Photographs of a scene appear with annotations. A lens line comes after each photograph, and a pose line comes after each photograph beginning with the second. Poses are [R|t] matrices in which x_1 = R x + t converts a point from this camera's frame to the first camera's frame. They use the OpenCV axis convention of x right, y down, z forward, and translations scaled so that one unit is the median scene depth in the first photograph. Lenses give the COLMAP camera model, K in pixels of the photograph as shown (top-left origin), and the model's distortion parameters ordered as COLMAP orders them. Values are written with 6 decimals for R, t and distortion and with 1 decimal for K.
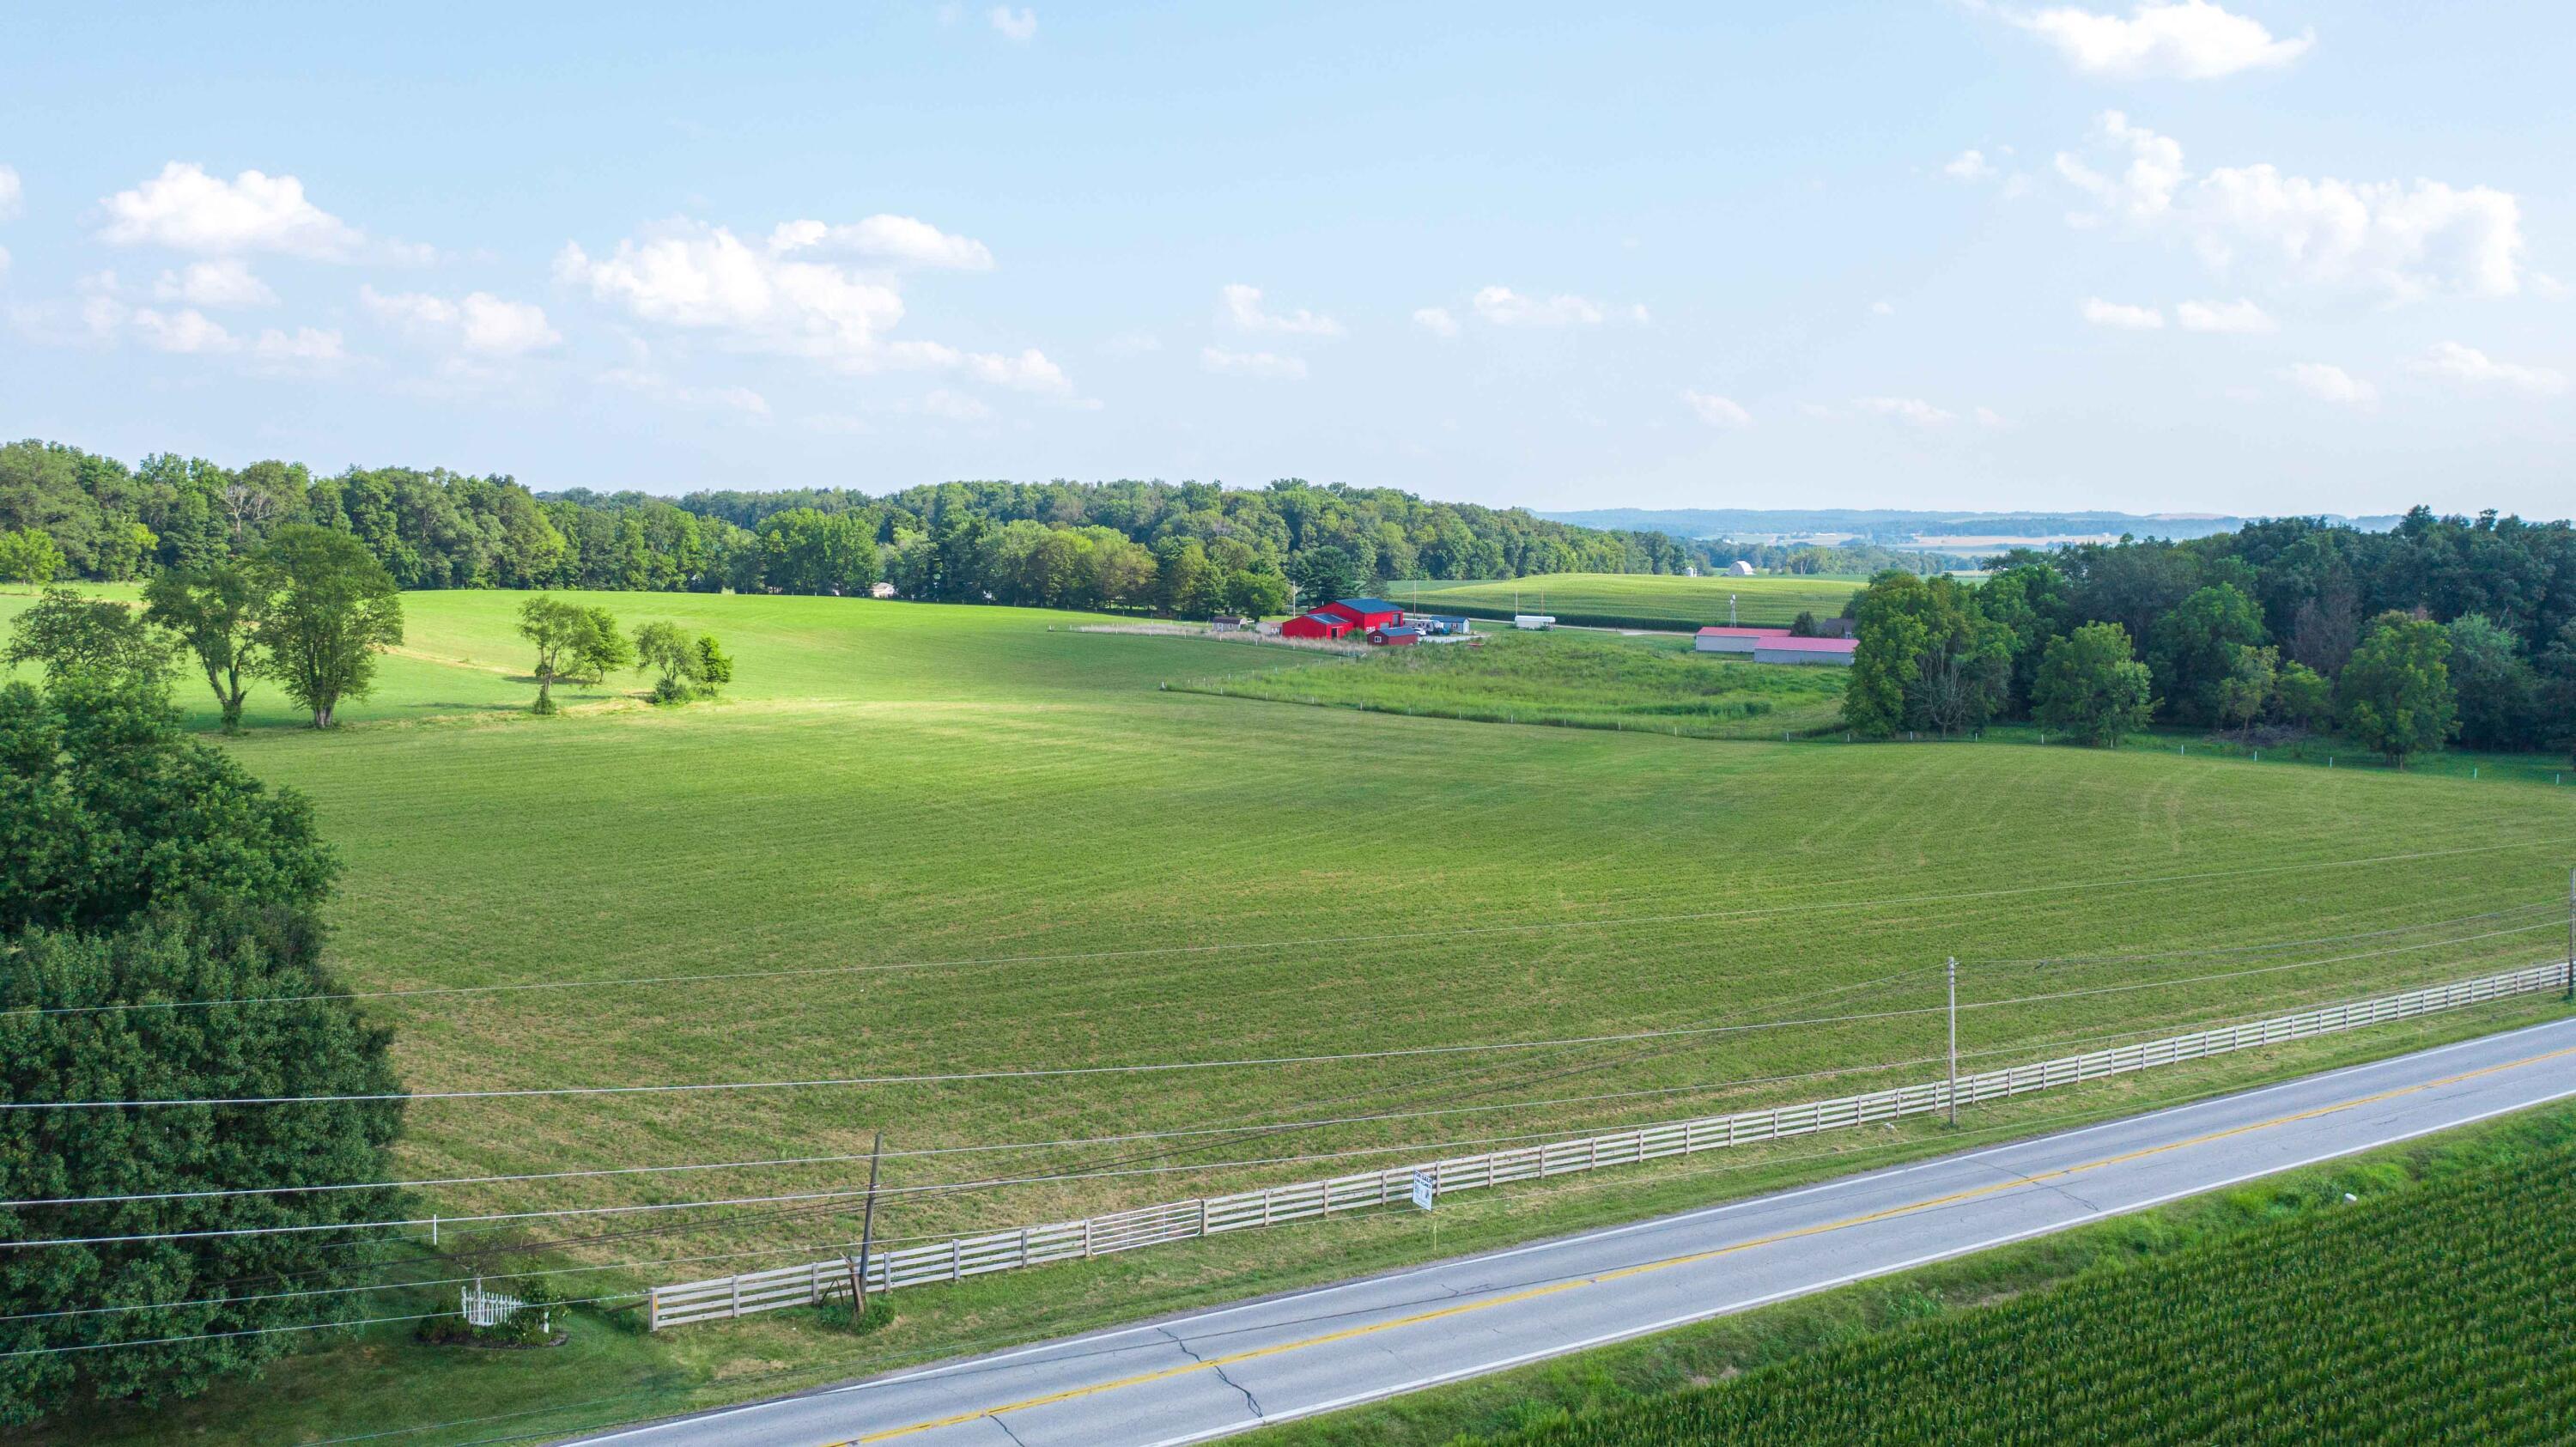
lens RADIAL K [[2025.7, 0, 1289.6], [0, 2025.7, 708.4], [0, 0, 1]] dist [-0.014156, 0.015725]
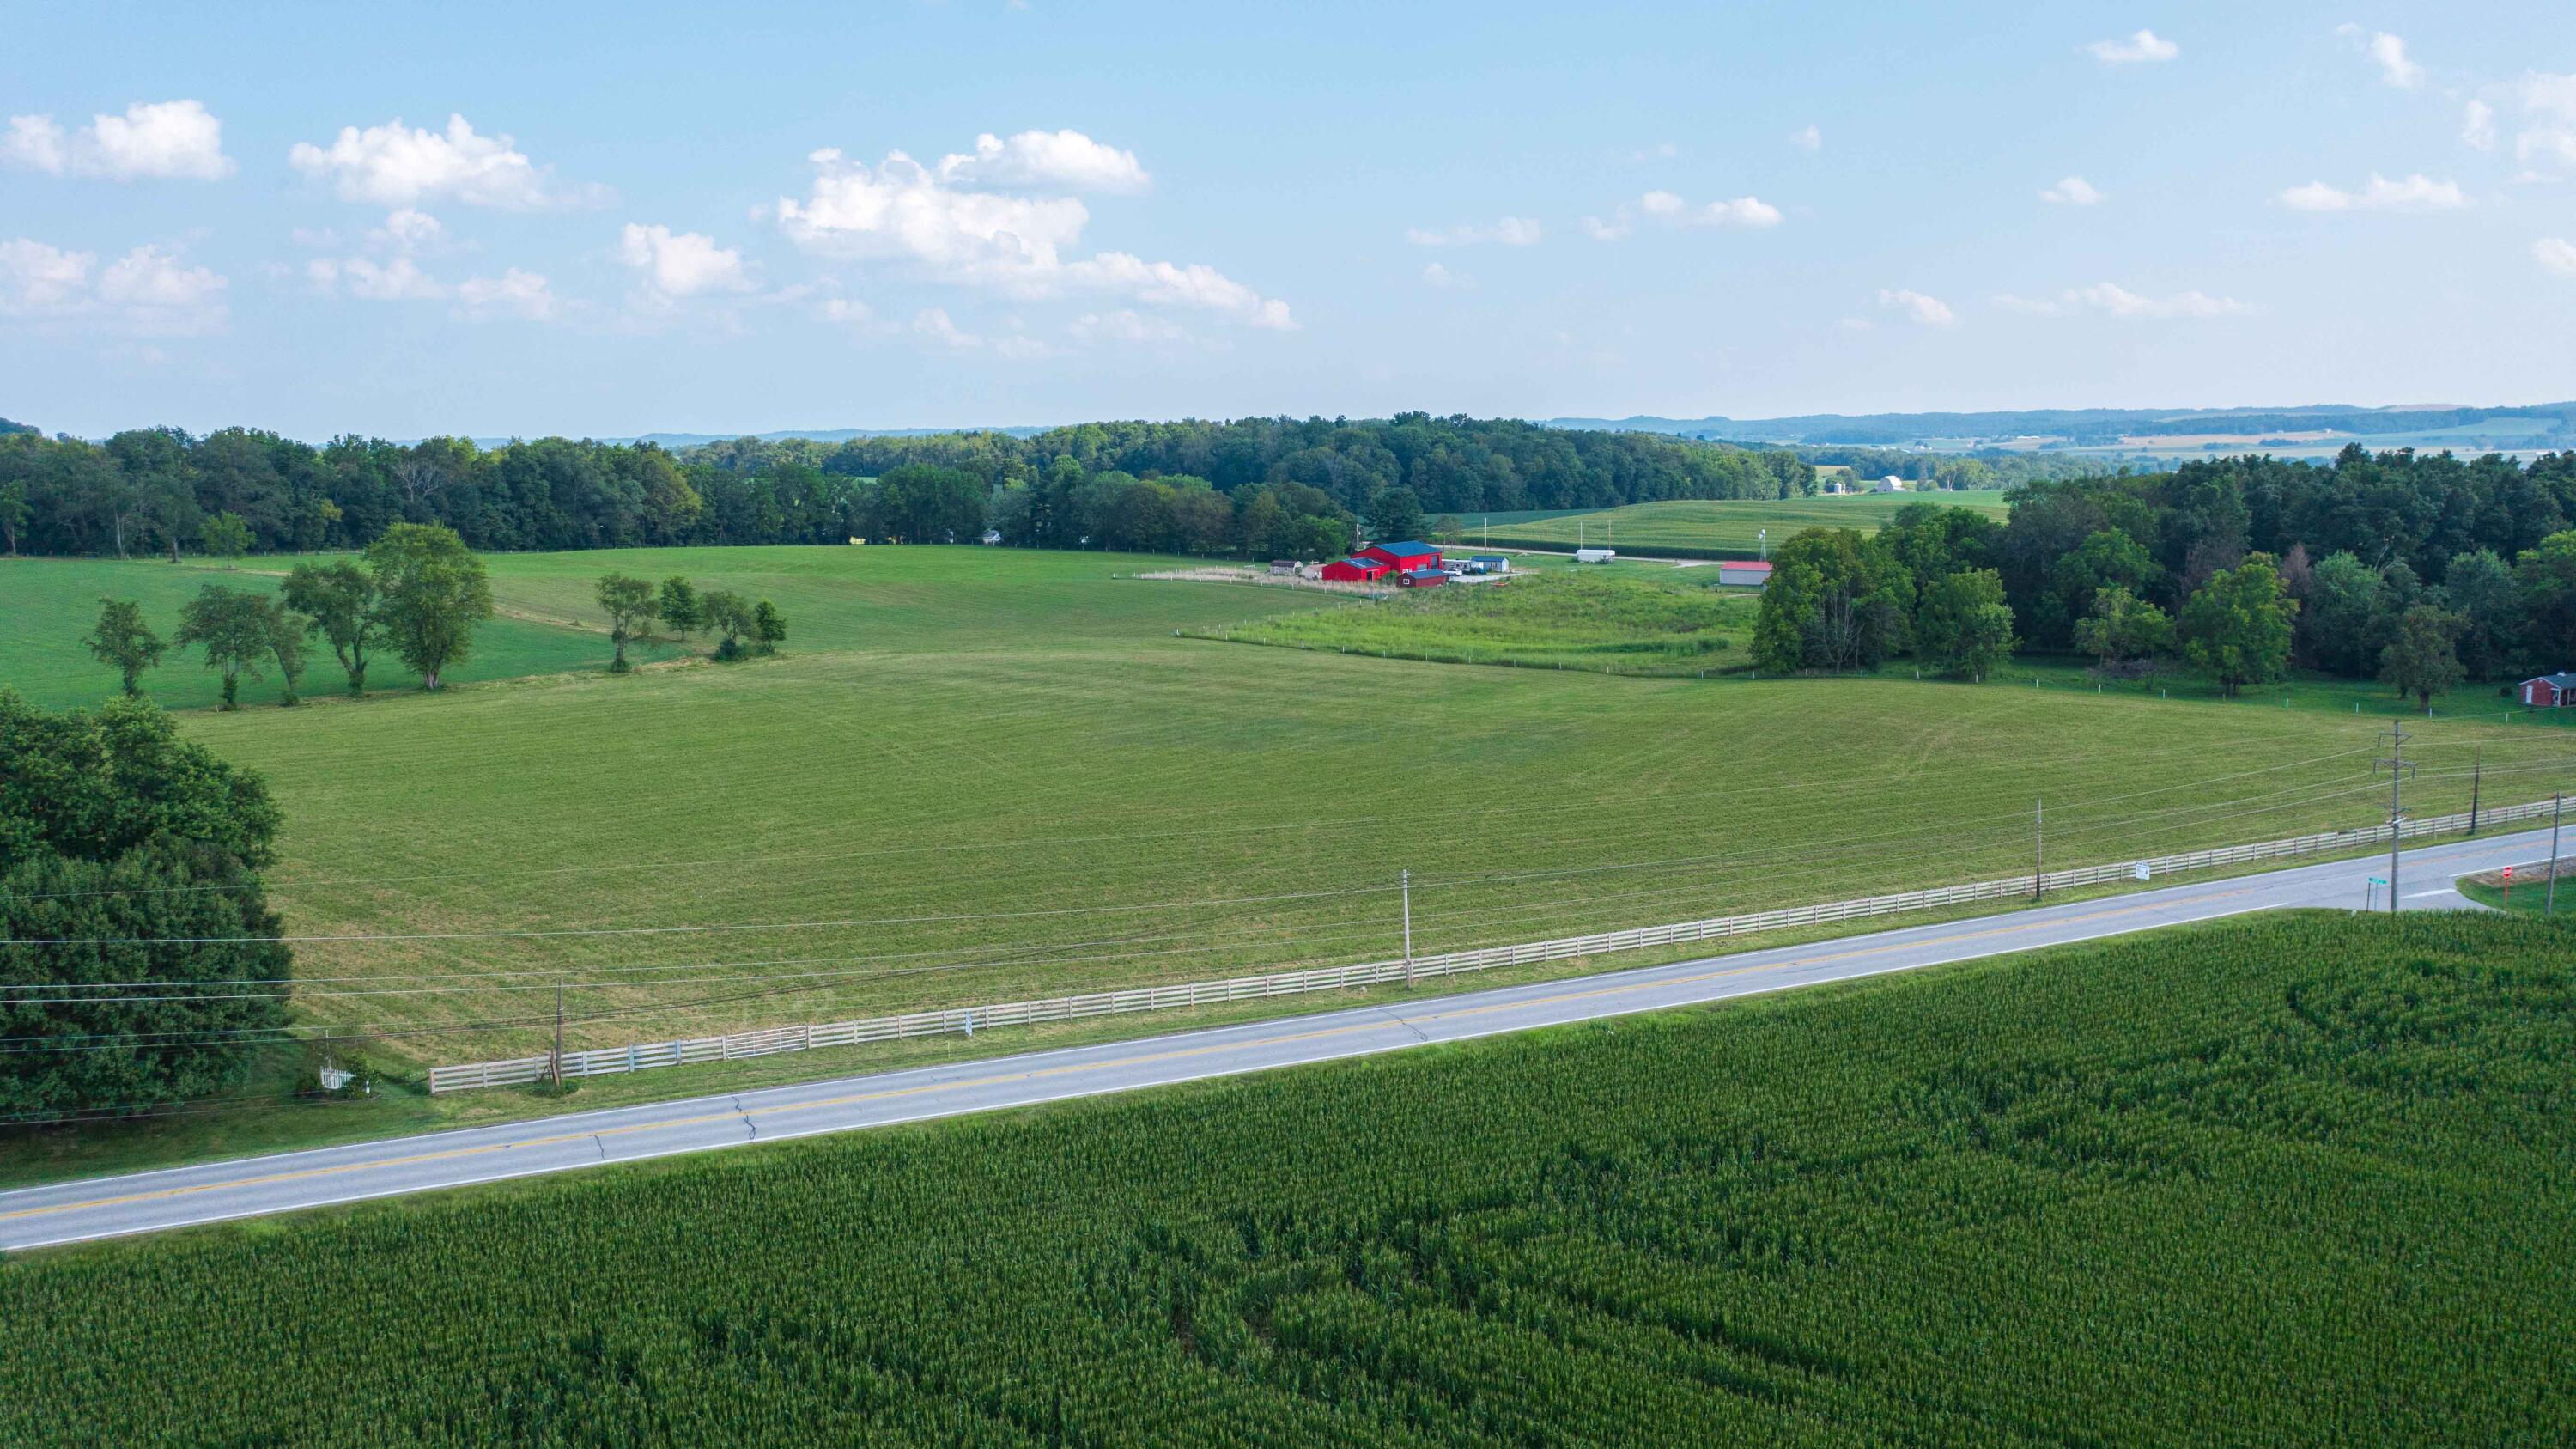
lens RADIAL K [[2025.8, 0, 1287.3], [0, 2025.8, 722.1], [0, 0, 1]] dist [-0.014156, 0.015725]
pose [[0.994870, -0.011634, -0.100486, 0.082197], [0.016407, 0.998769, 0.046803, -0.009901], [0.099818, -0.048211, 0.993837, -0.085170]]
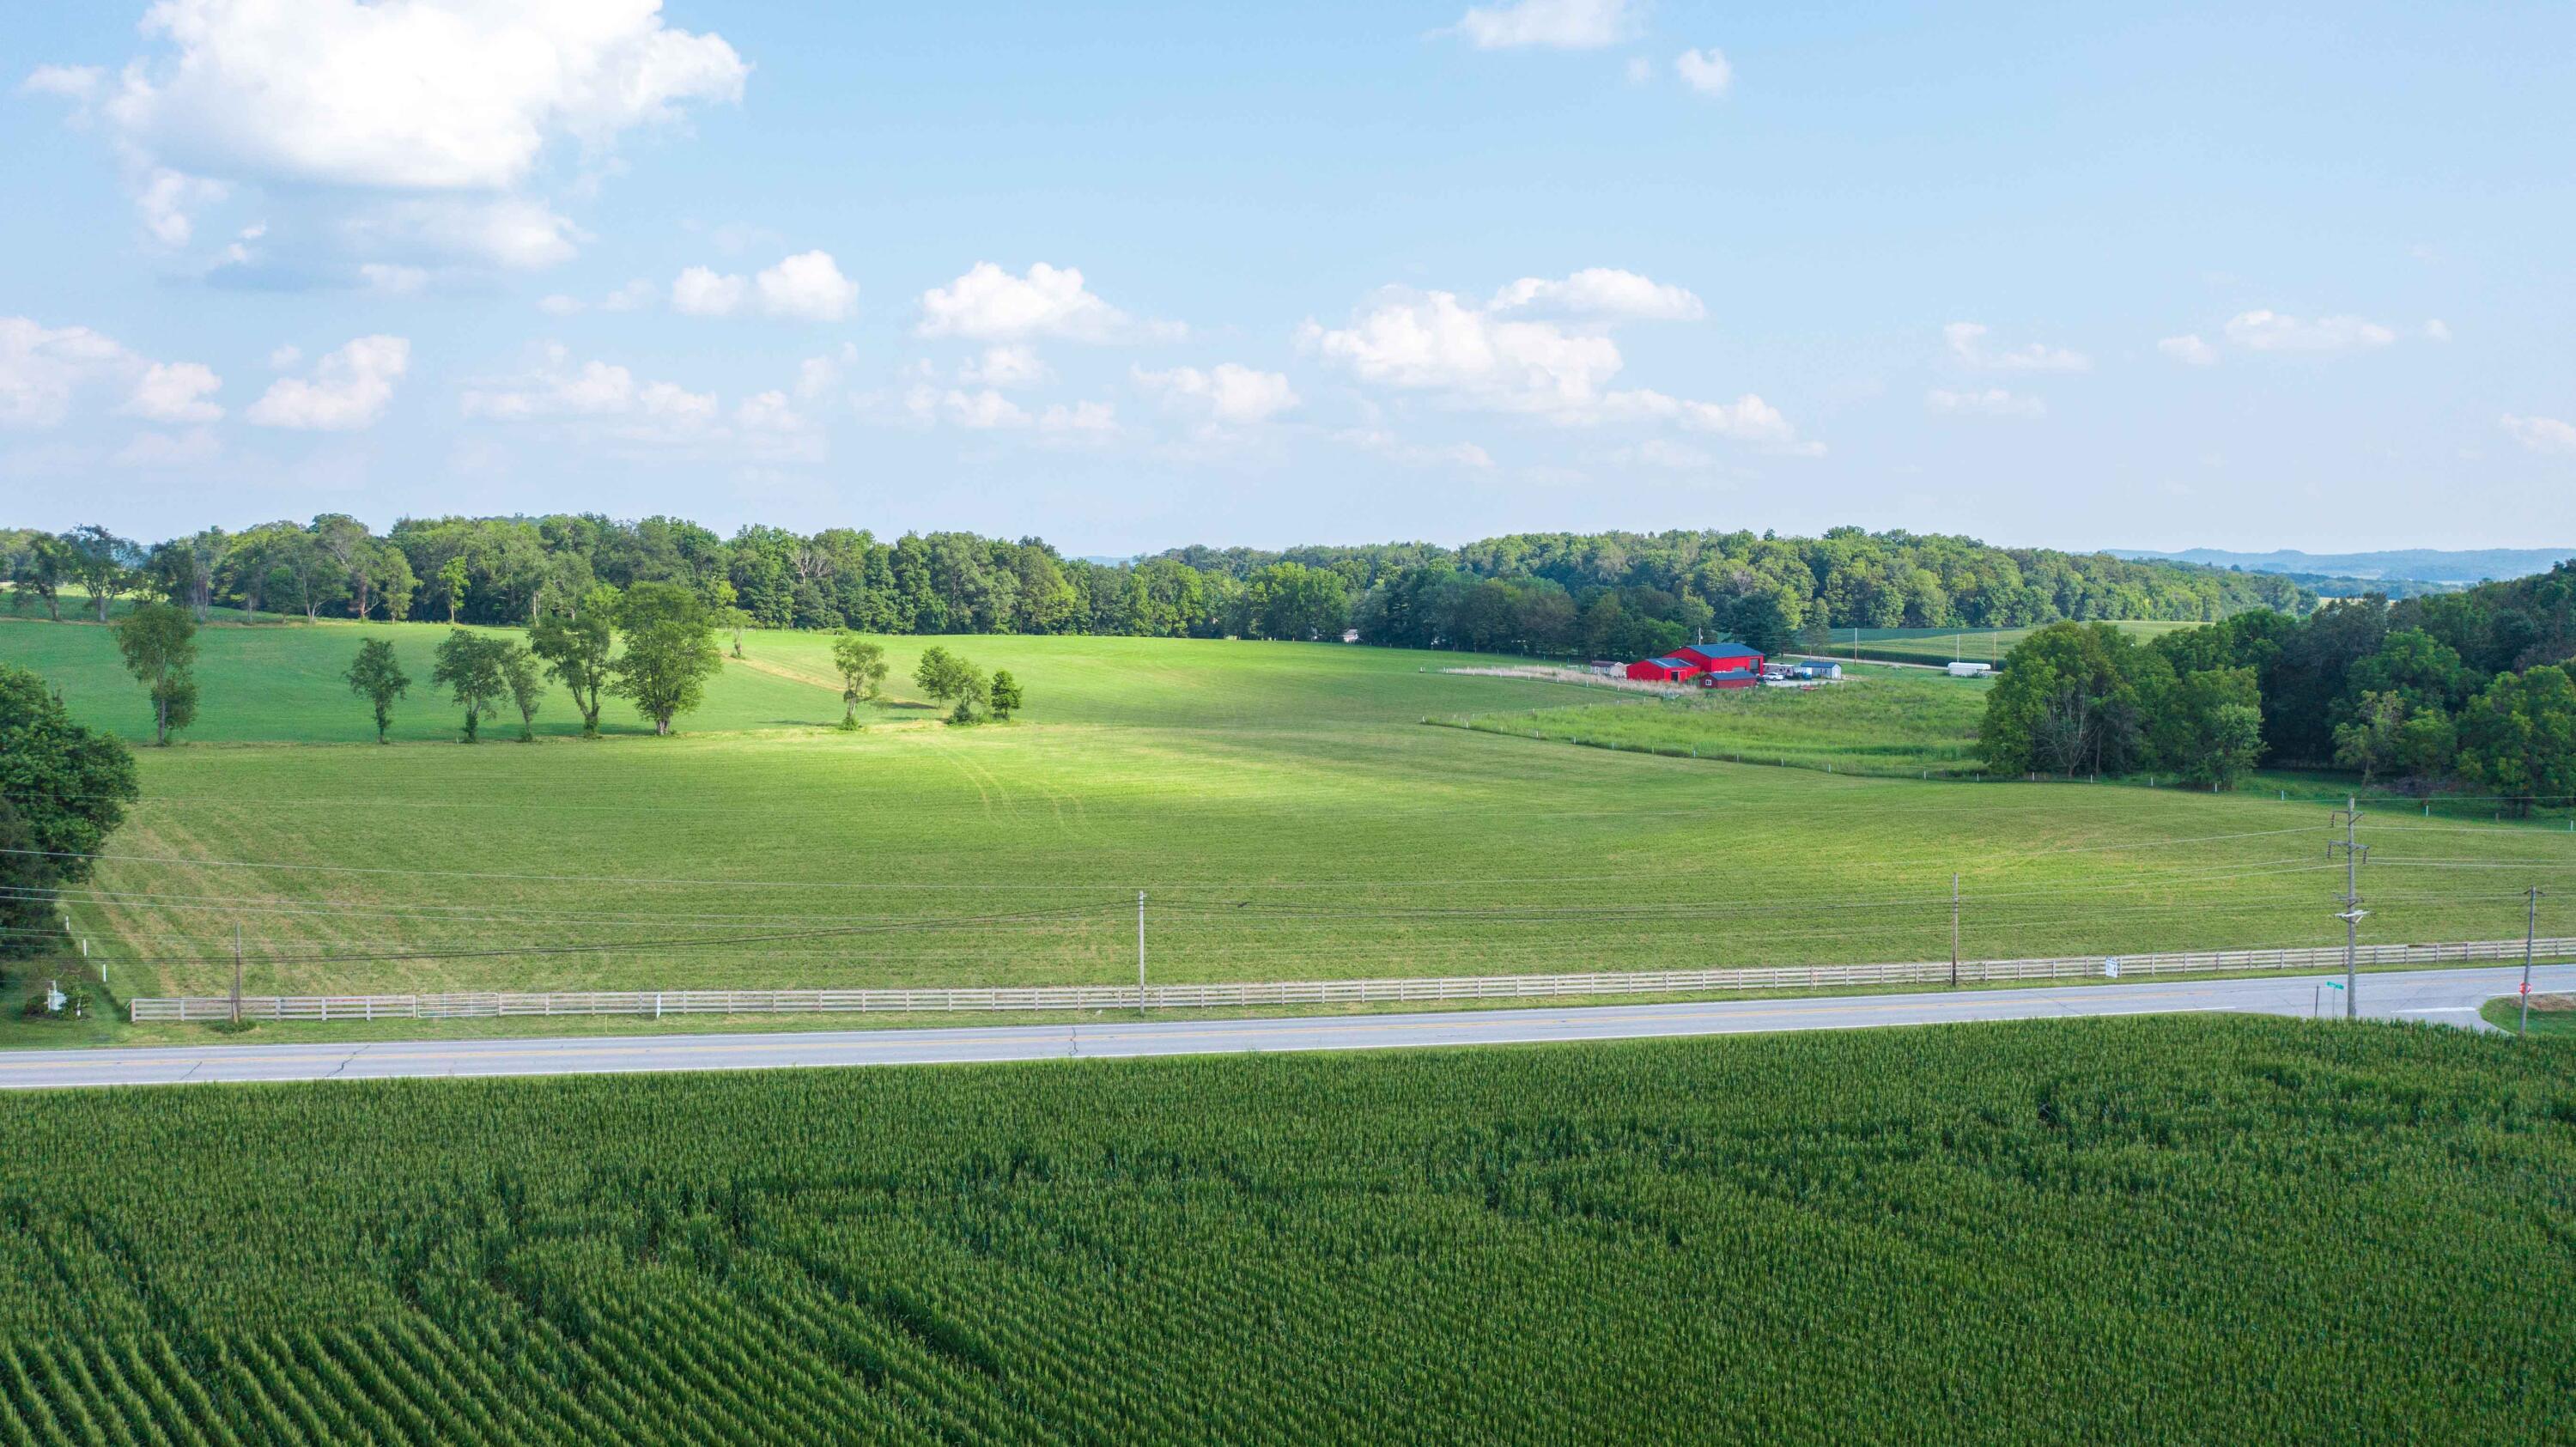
lens RADIAL K [[2025.7, 0, 1285.6], [0, 2025.7, 743.4], [0, 0, 1]] dist [-0.014156, 0.015725]
pose [[0.937411, 0.019679, -0.347668, 0.188816], [-0.022235, 0.999747, -0.003363, 0.005309], [0.347514, 0.010883, 0.937612, -0.052903]]
